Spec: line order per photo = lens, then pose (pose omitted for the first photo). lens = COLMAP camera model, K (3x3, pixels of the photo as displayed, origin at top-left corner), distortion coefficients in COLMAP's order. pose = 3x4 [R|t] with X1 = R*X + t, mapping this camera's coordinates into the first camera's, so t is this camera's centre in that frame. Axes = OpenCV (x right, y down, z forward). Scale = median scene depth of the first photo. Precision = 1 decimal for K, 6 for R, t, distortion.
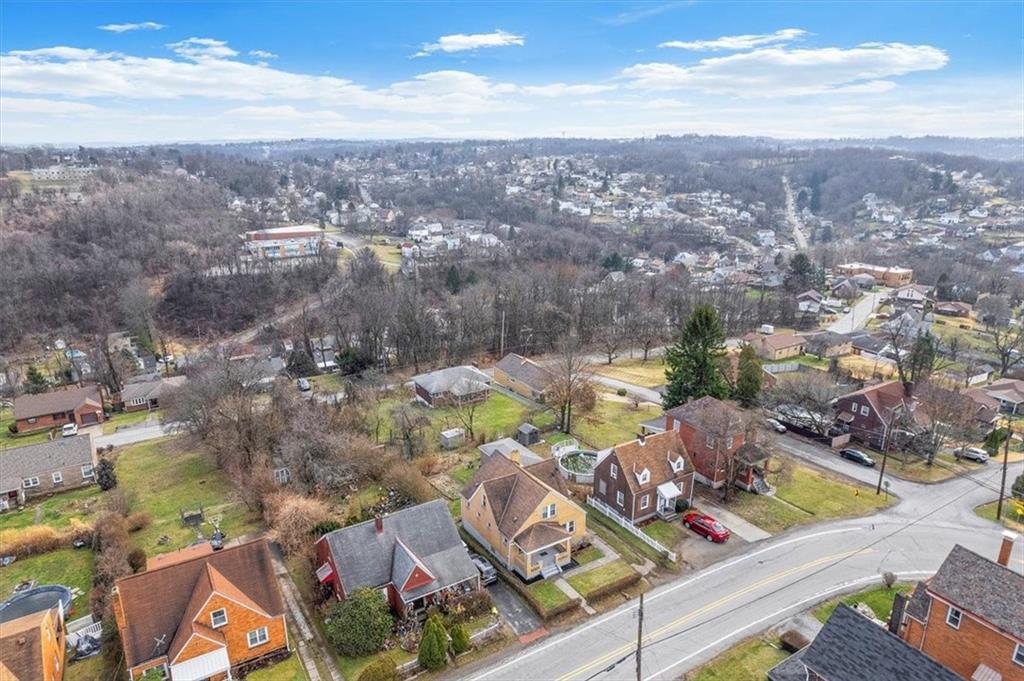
lens RADIAL K [[652.2, 0, 512.0], [0, 652.2, 340.5], [0, 0, 1]] dist [-0.076597, 0.065407]
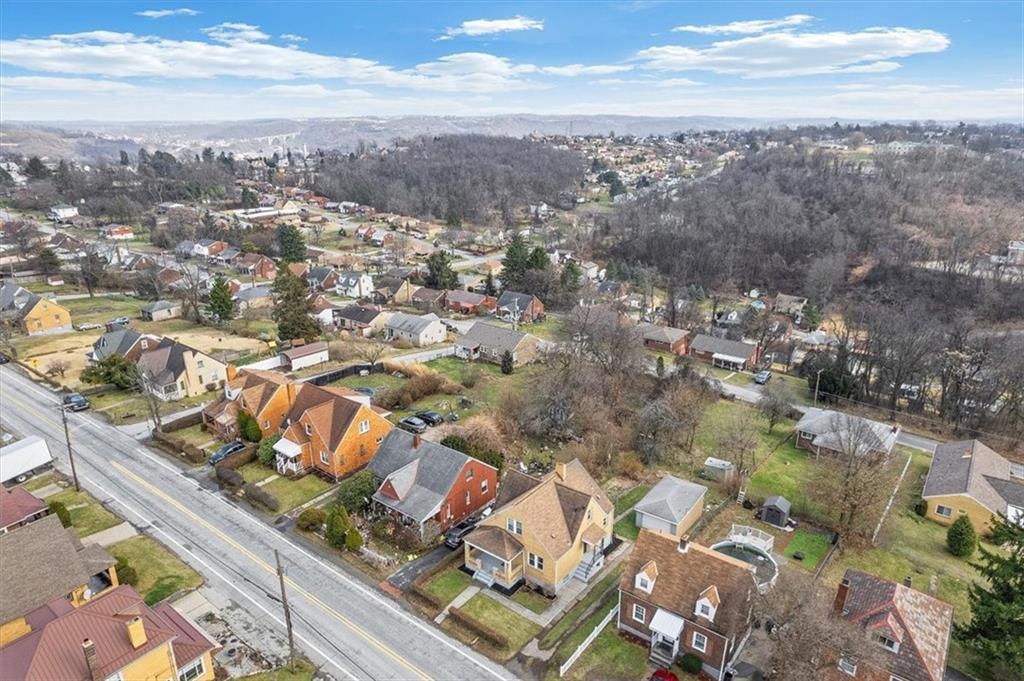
lens RADIAL K [[652.2, 0, 512.0], [0, 652.2, 340.5], [0, 0, 1]] dist [-0.076597, 0.065407]
pose [[0.361281, 0.304948, -0.881182, 0.185922], [-0.274289, 0.937957, 0.212139, -0.042472], [0.891202, 0.165057, 0.422510, 0.132657]]
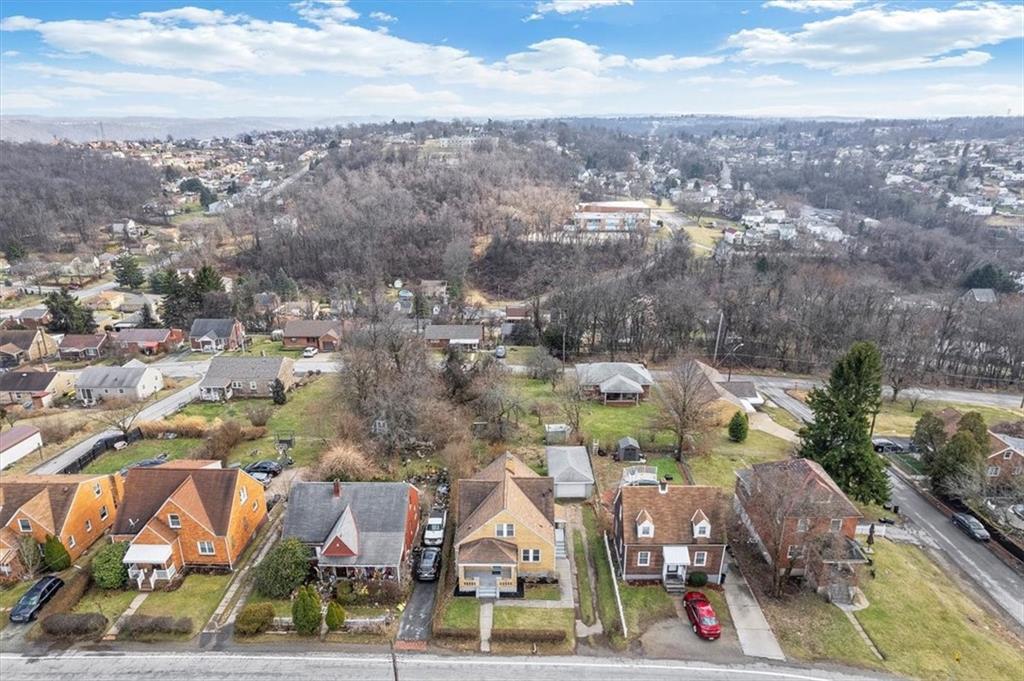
lens RADIAL K [[652.2, 0, 512.0], [0, 652.2, 340.5], [0, 0, 1]] dist [-0.076597, 0.065407]
pose [[0.846336, 0.175381, -0.502948, 0.113291], [-0.158352, 0.984392, 0.076795, -0.017391], [0.508567, 0.014649, 0.860898, 0.049444]]
